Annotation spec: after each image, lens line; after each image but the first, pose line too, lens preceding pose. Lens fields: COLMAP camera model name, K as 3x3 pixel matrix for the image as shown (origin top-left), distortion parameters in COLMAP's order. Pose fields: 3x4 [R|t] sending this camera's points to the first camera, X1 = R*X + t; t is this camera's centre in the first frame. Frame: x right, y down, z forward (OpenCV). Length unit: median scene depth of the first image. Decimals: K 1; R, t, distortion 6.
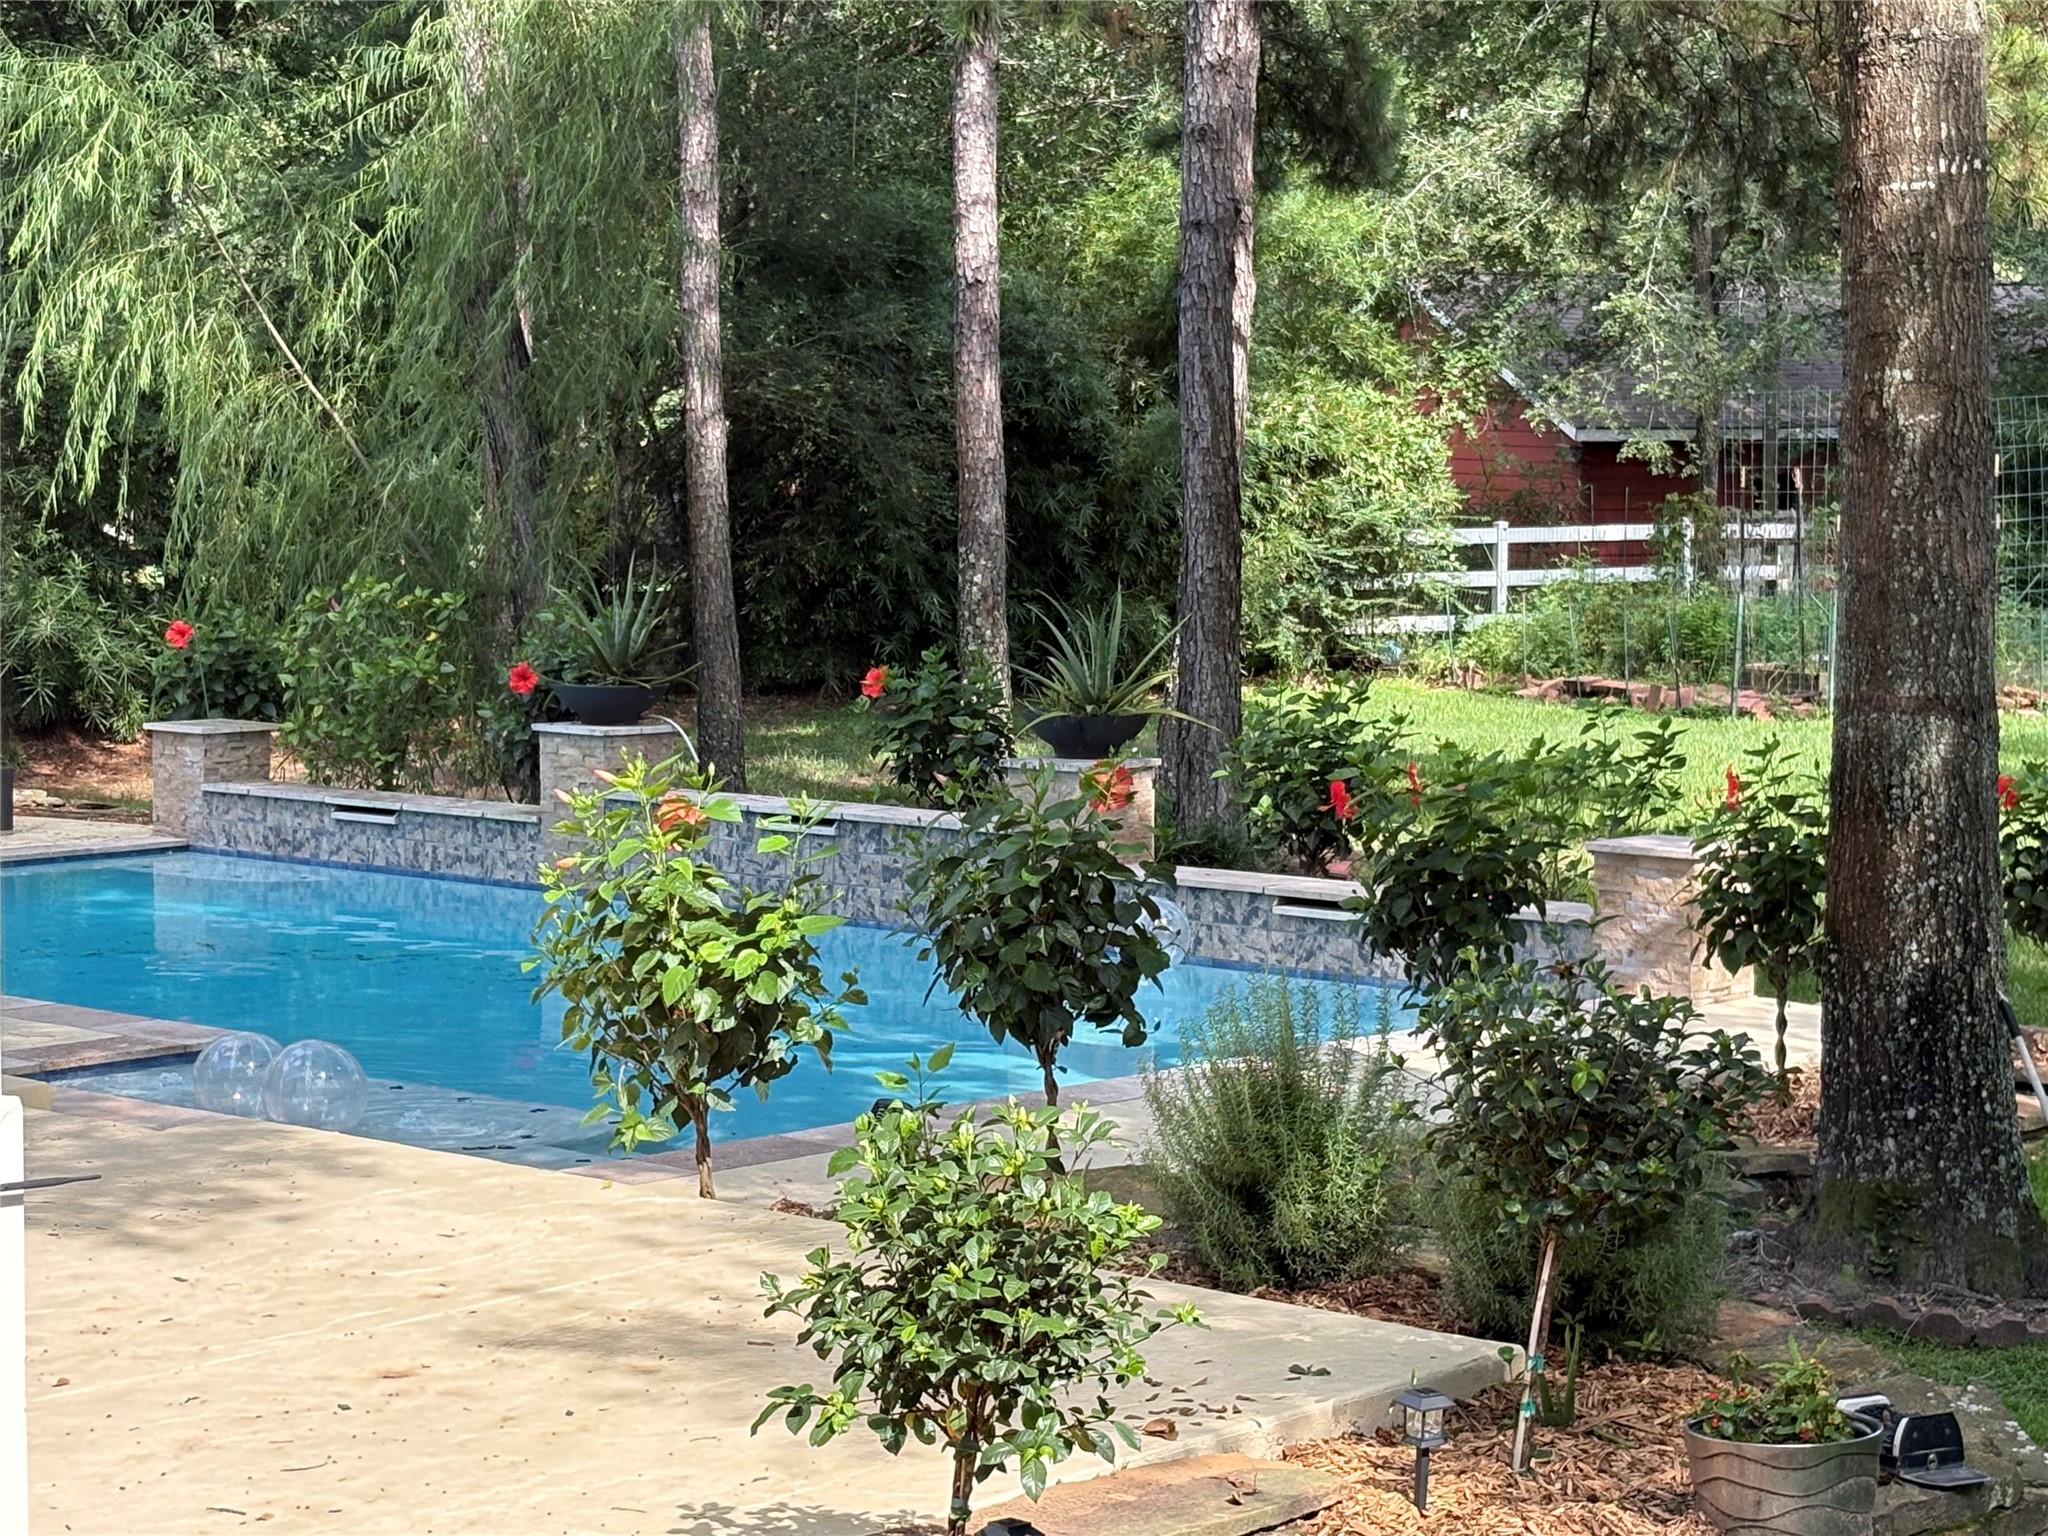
lens RADIAL K [[5467.7, 0, 1024.0], [0, 5467.7, 768.0], [0, 0, 1]] dist [0.060047, 0.110037]
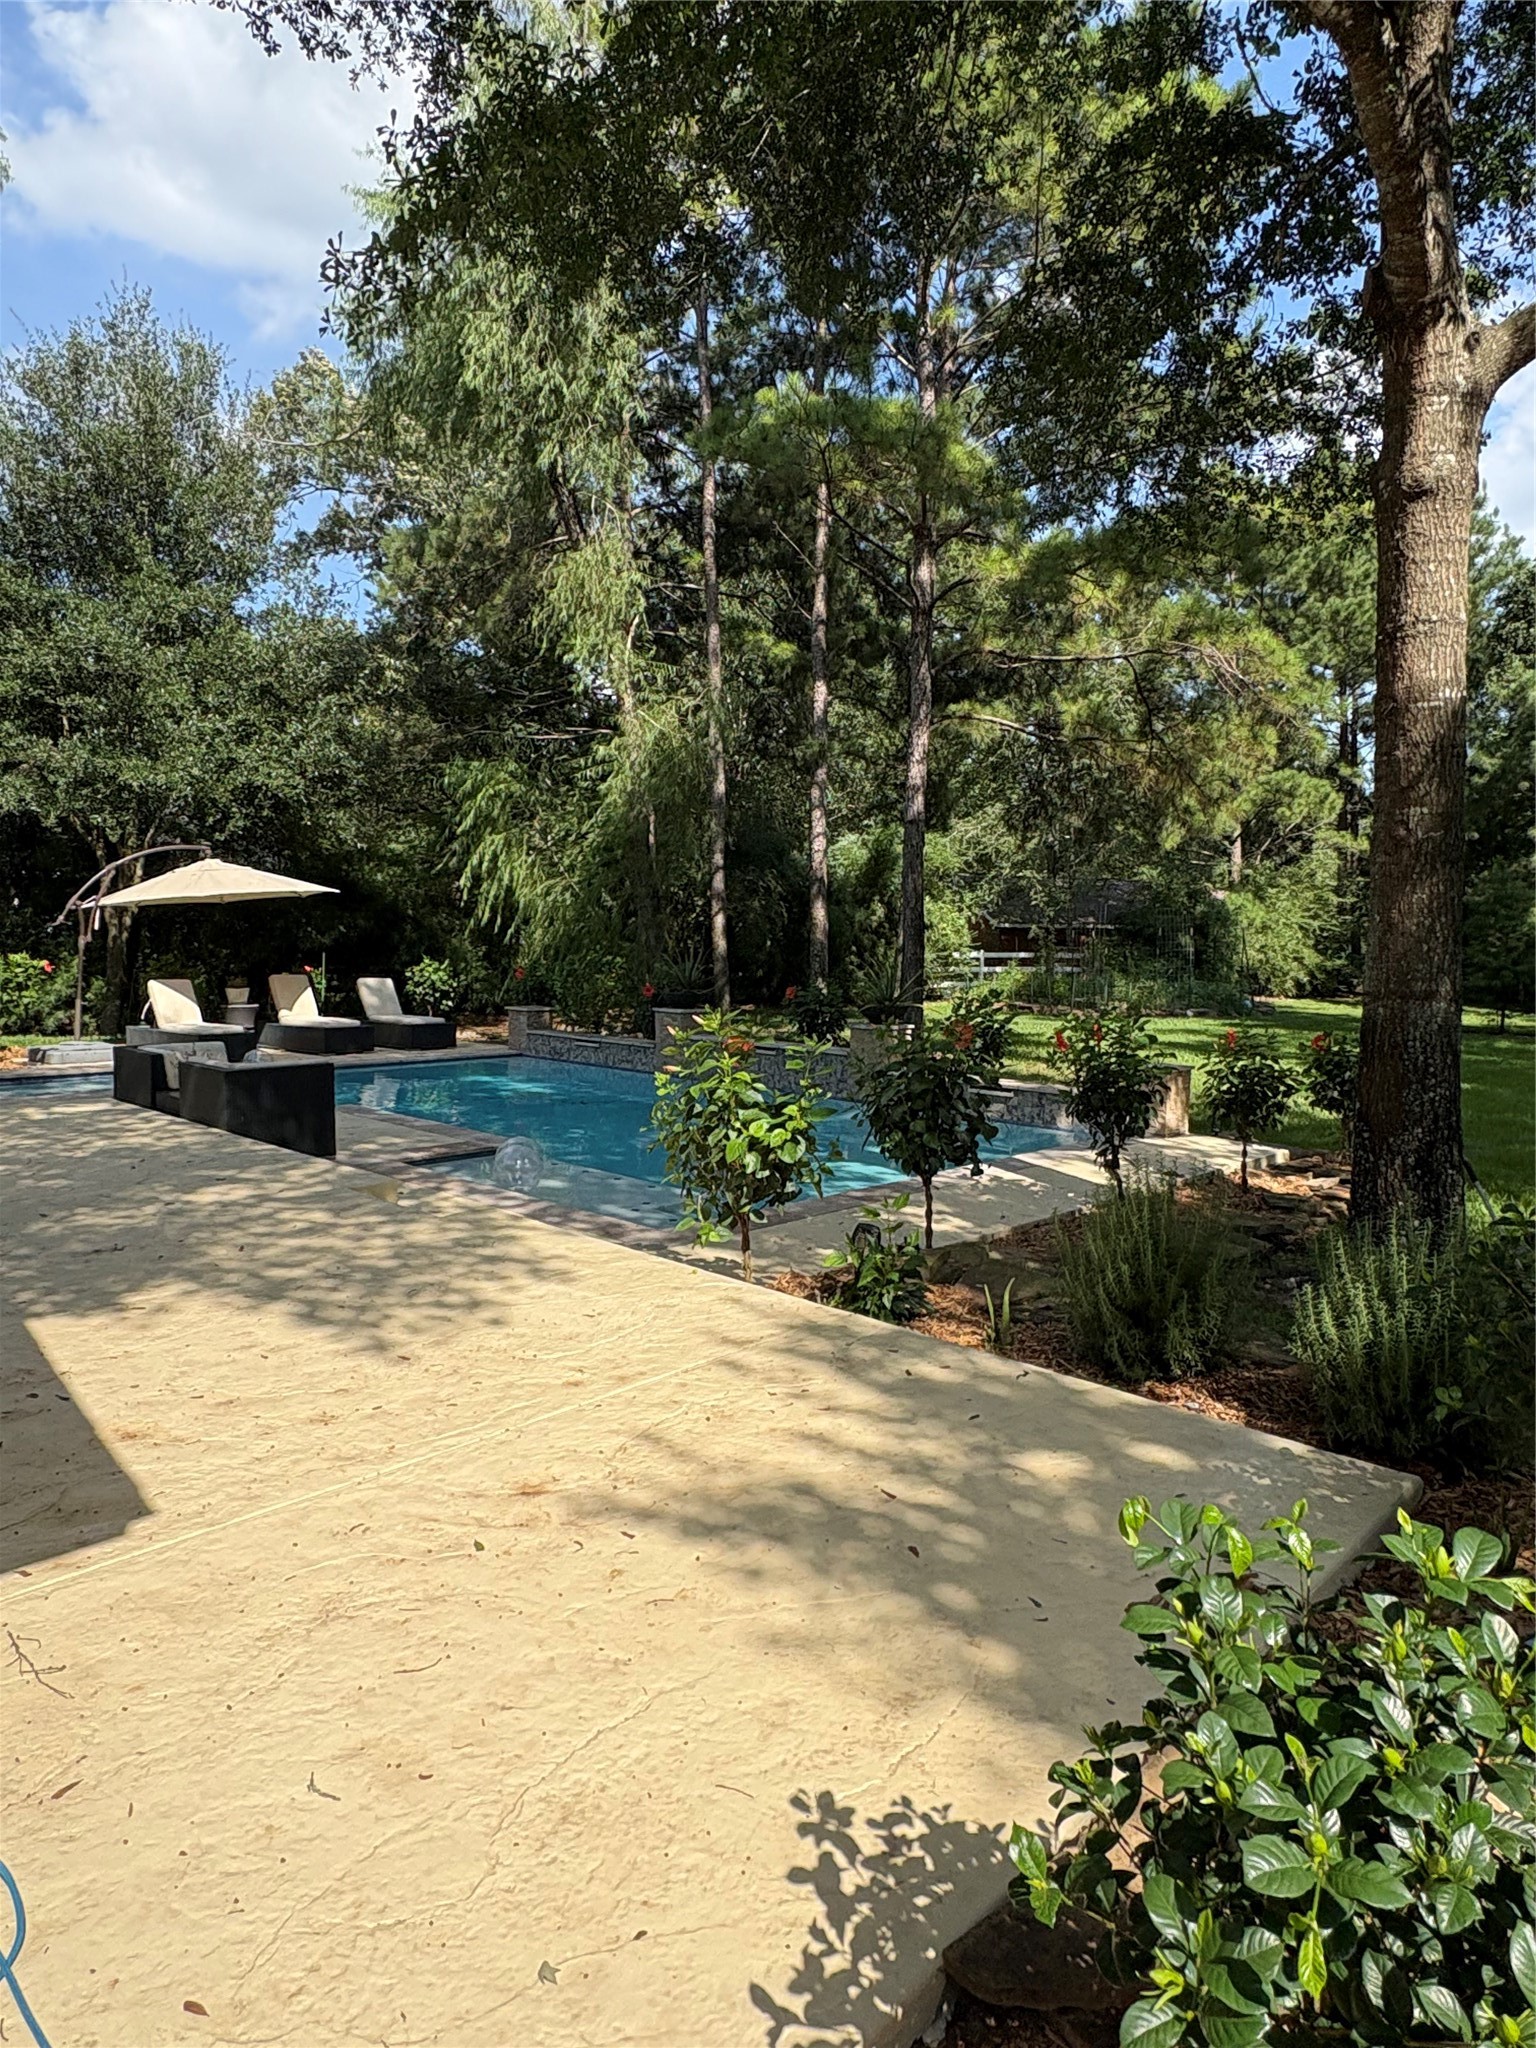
lens RADIAL K [[1282.0, 0, 768.0], [0, 1282.0, 1024.0], [0, 0, 1]] dist [-0.001861, -0.000587]
pose [[0.999860, 0.016529, 0.002712, -0.054610], [-0.016503, 0.999819, -0.009468, 0.005530], [-0.002868, 0.009422, 0.999951, 0.609288]]
